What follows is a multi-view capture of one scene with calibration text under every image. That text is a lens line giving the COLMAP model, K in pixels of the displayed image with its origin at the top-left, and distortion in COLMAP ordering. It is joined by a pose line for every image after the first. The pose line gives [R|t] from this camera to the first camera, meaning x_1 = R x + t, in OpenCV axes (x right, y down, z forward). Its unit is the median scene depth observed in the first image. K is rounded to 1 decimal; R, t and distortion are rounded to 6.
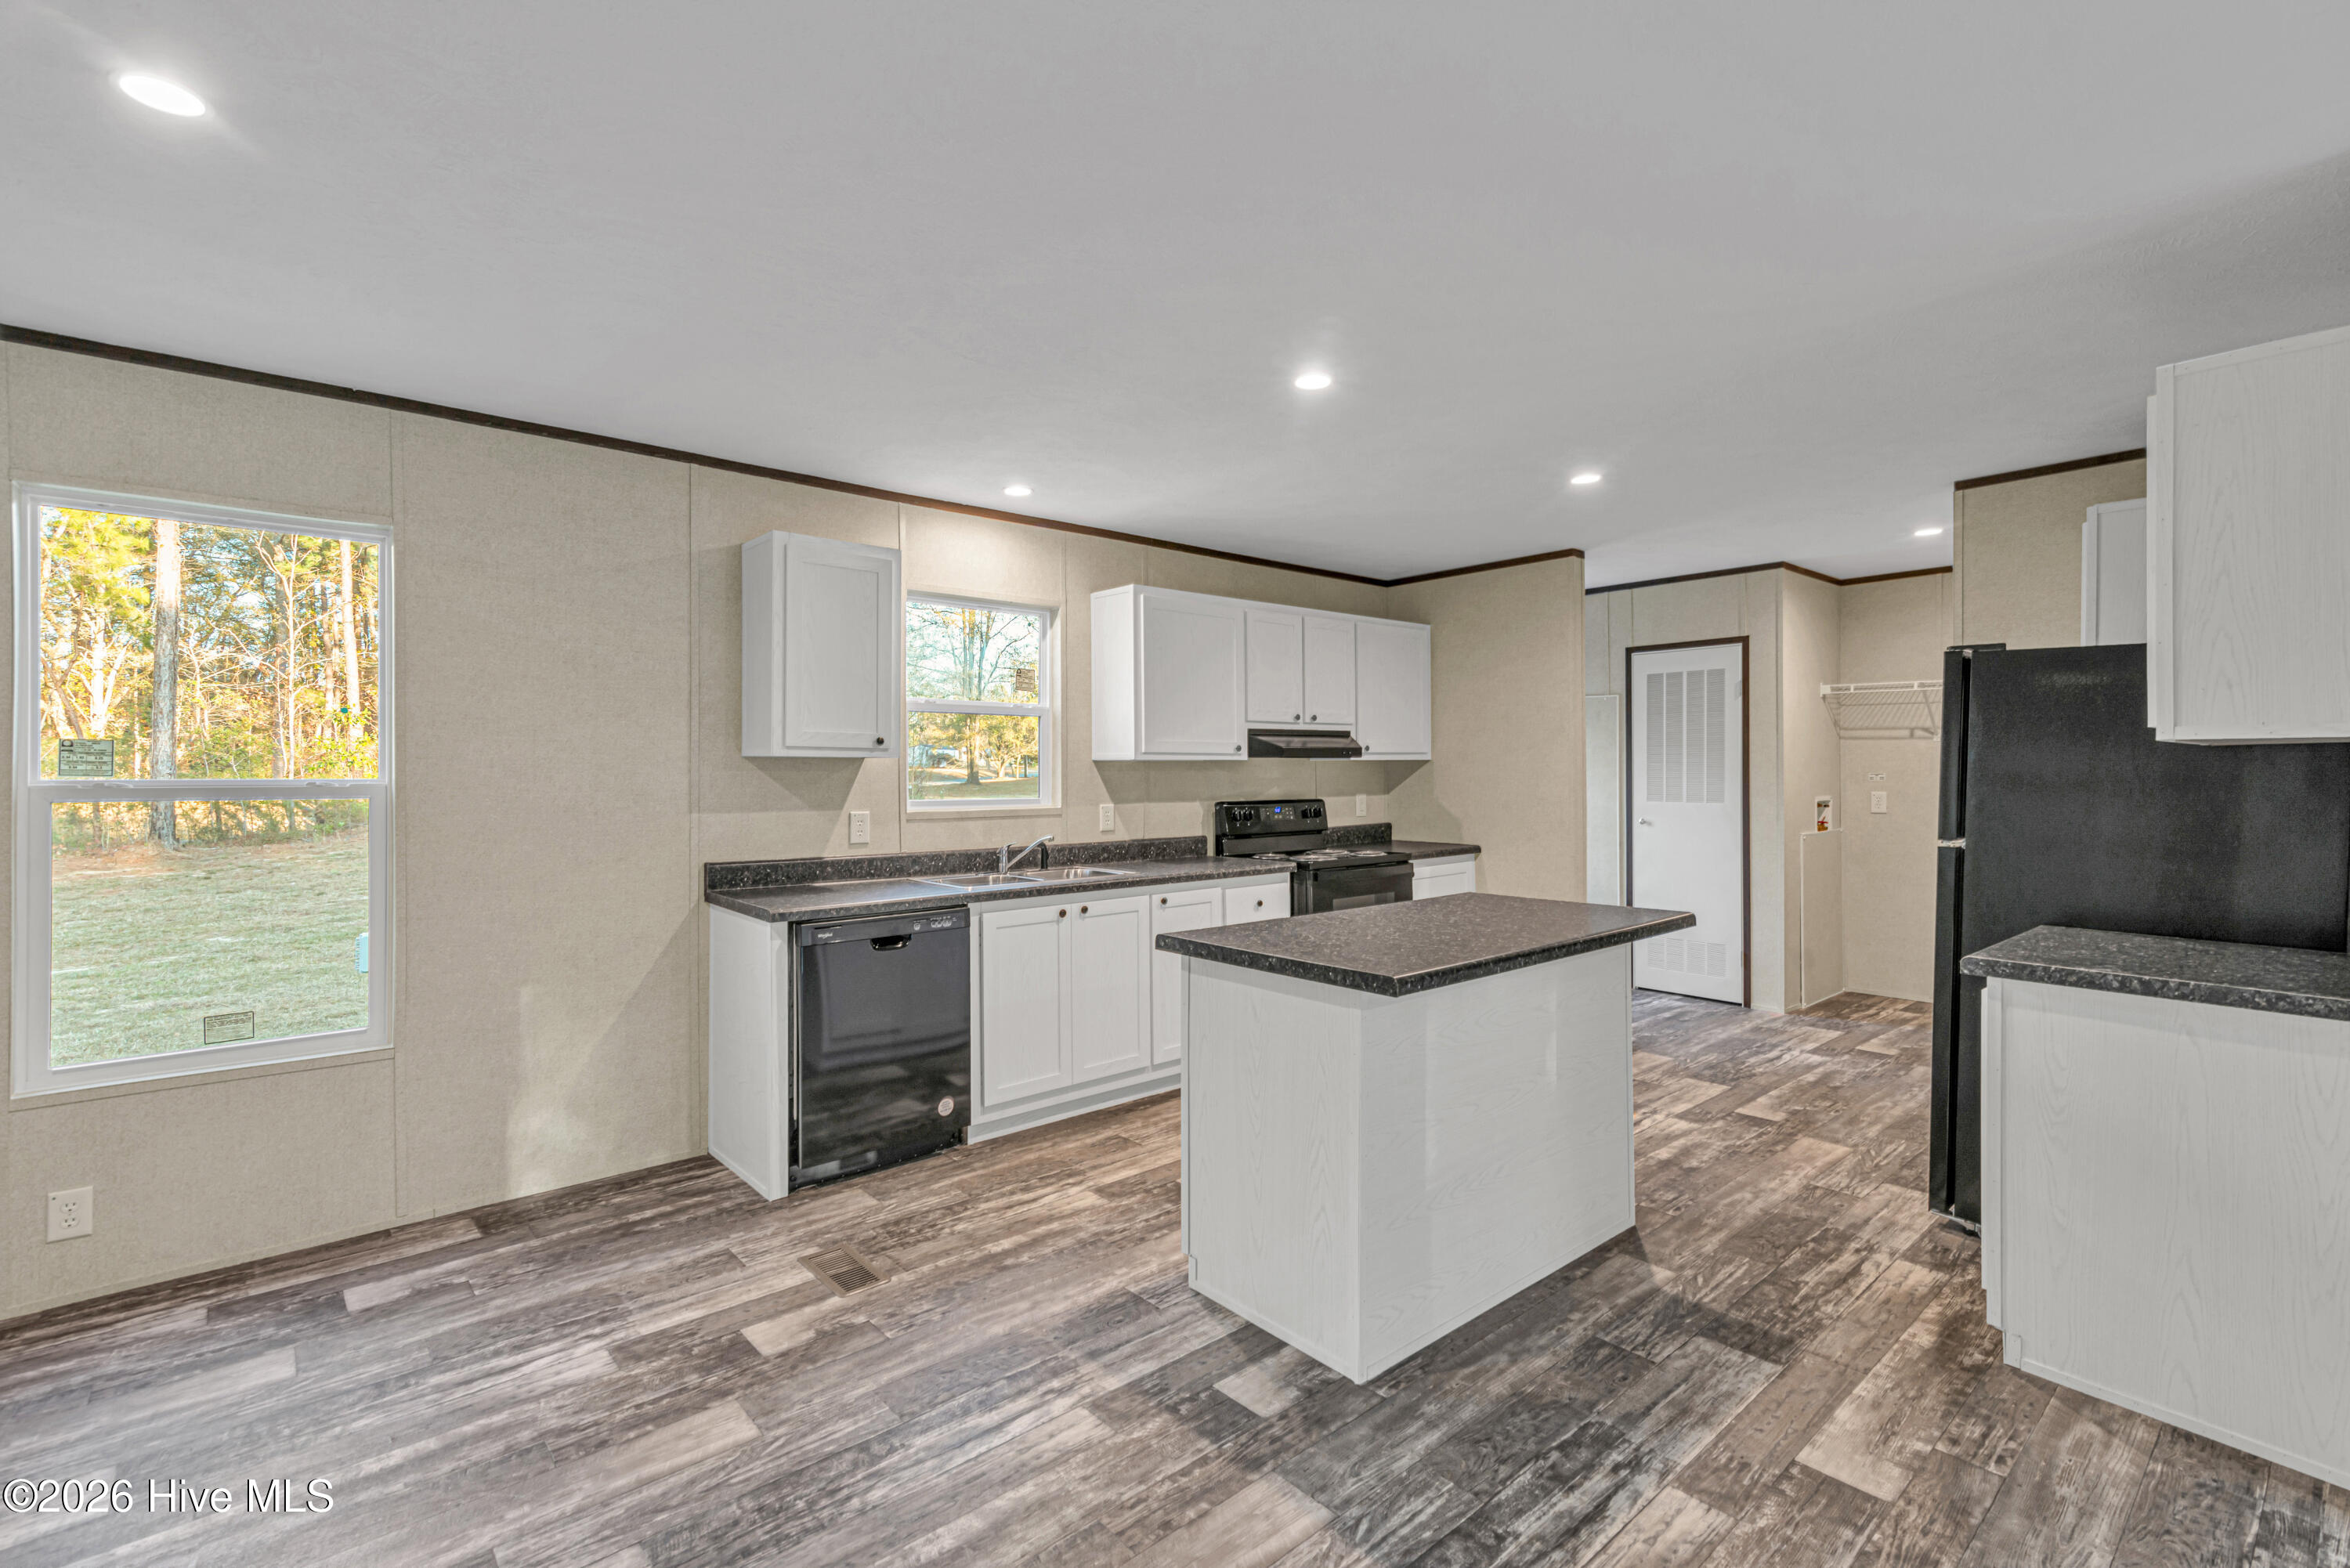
lens RADIAL K [[1056.4, 0, 1188.1], [0, 1056.4, 772.8], [0, 0, 1]] dist [0.009392, -0.000034]
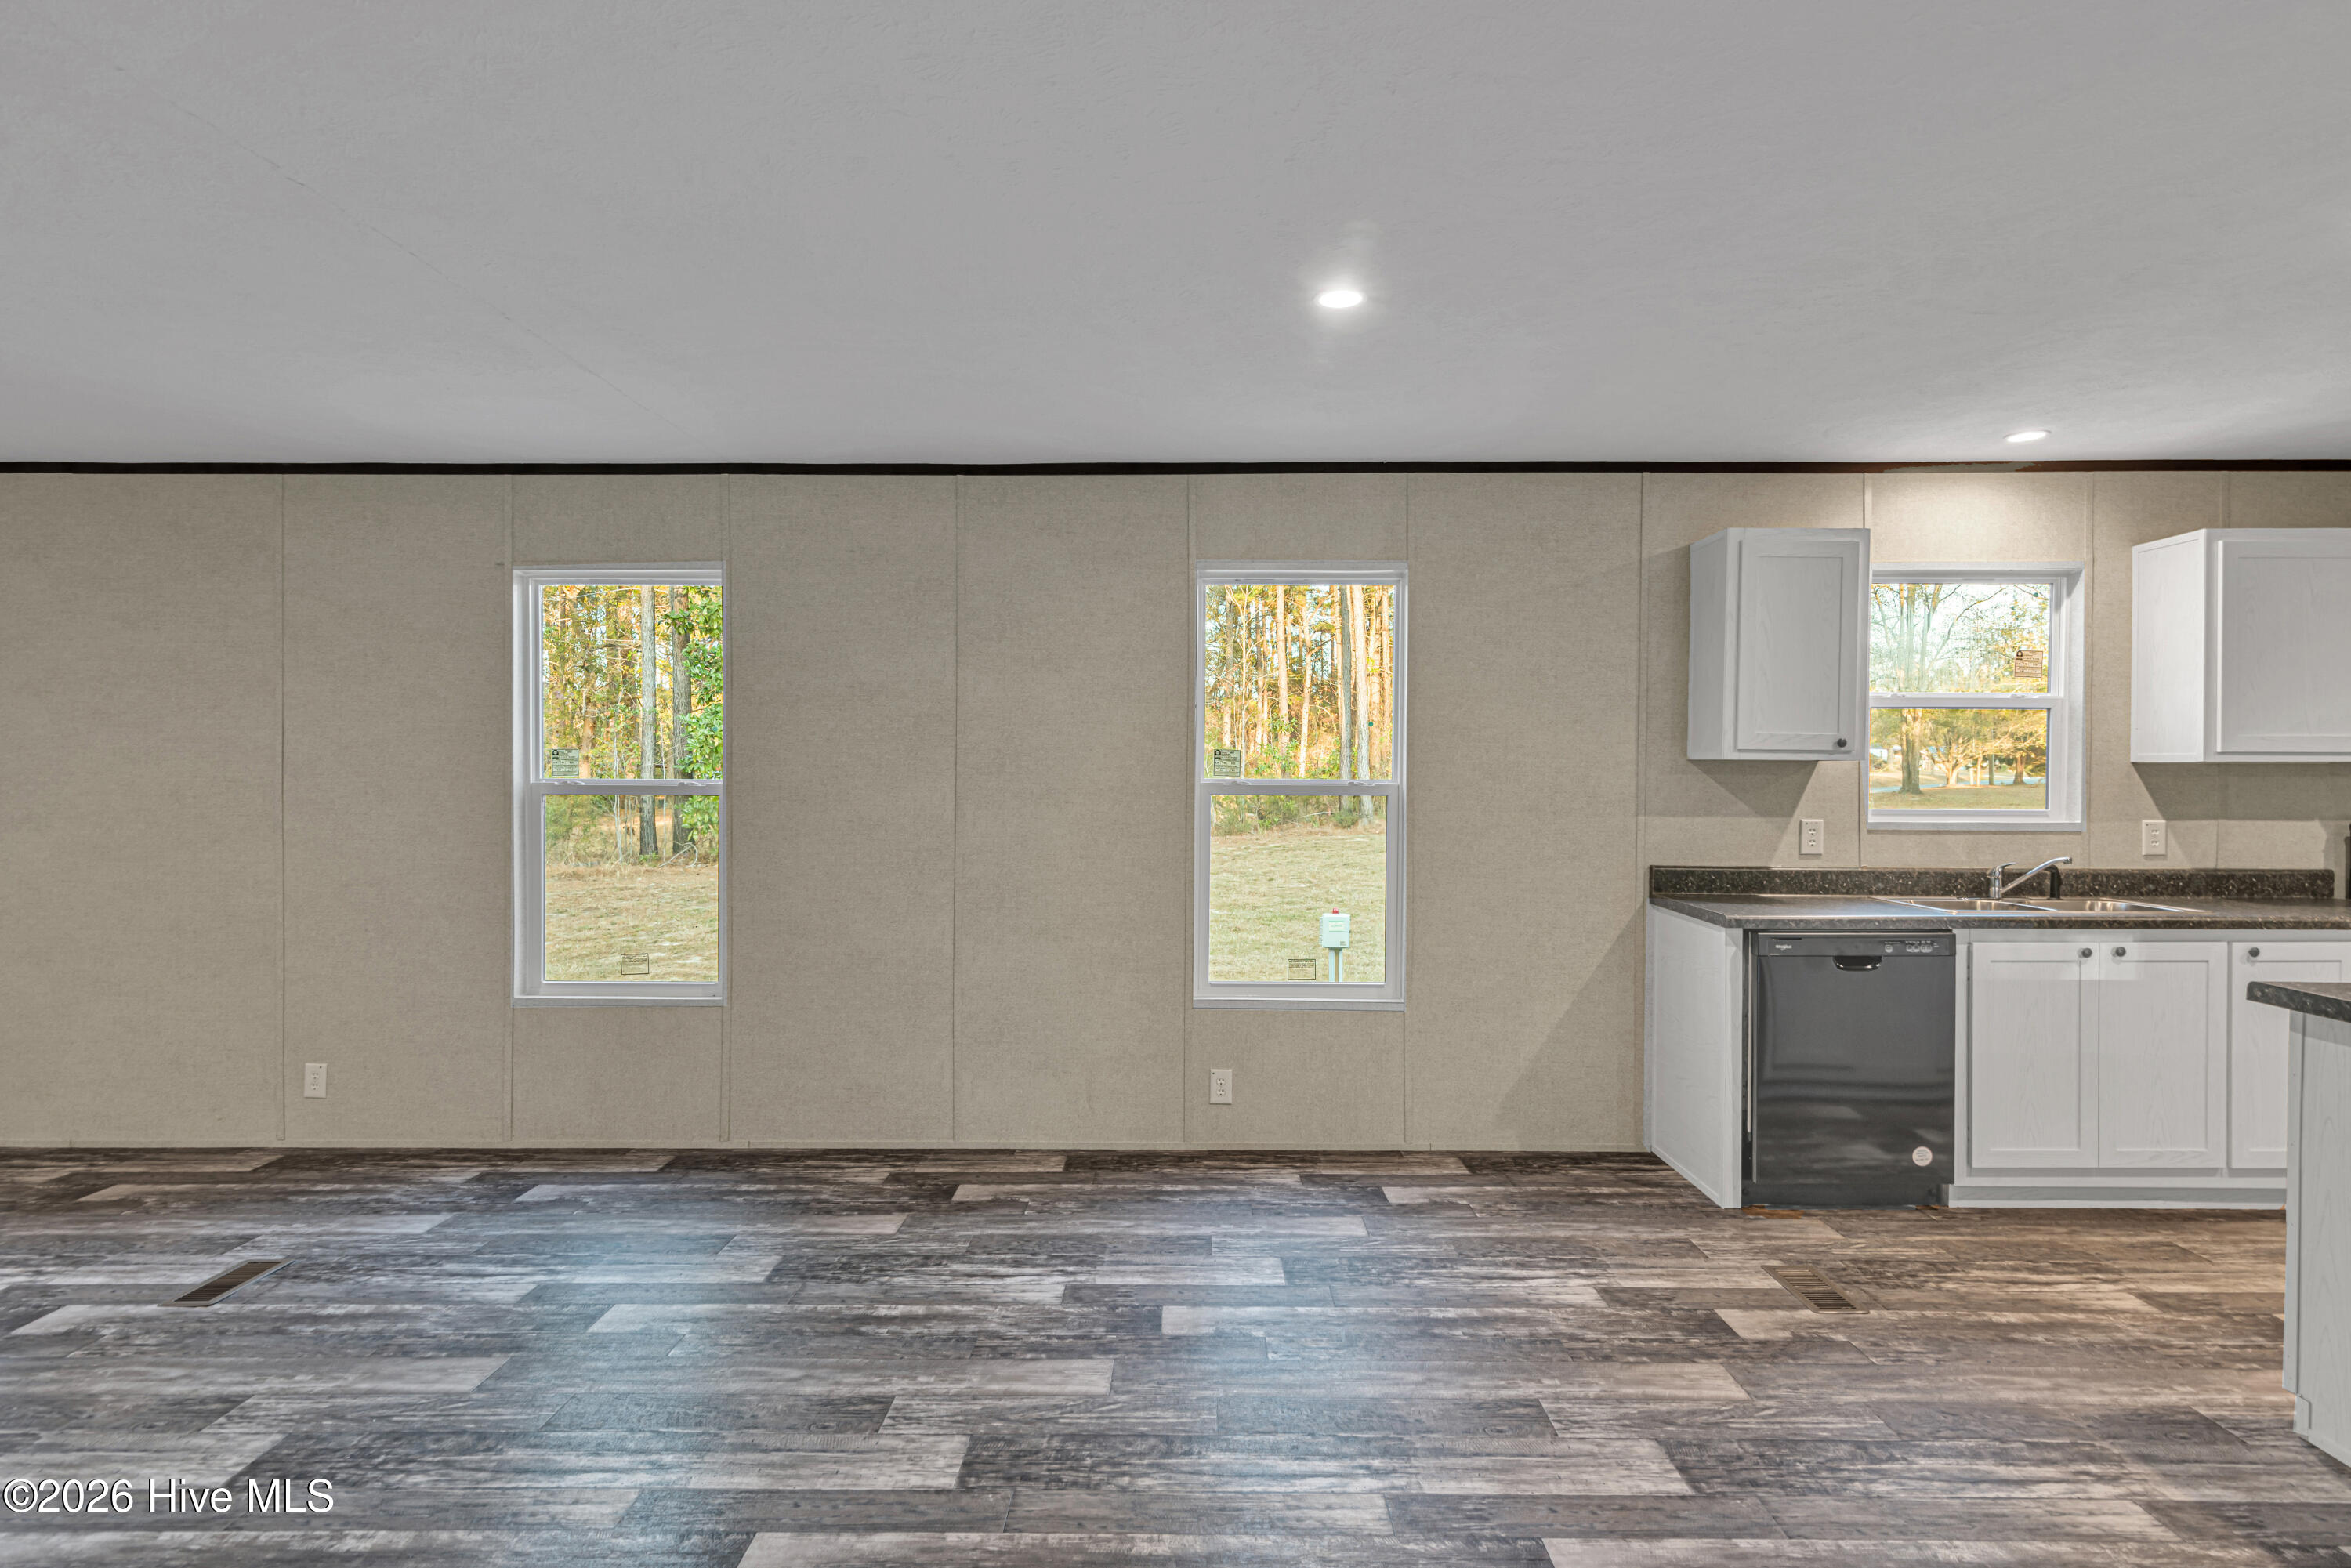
lens RADIAL K [[1215.5, 0, 1181.8], [0, 1215.5, 788.8], [0, 0, 1]] dist [0.004748, -0.002429]
pose [[0.740095, 0.012015, -0.672395, -0.007446], [-0.005639, 0.999916, 0.011661, 0.000948], [0.672478, -0.004838, 0.740101, -0.175076]]
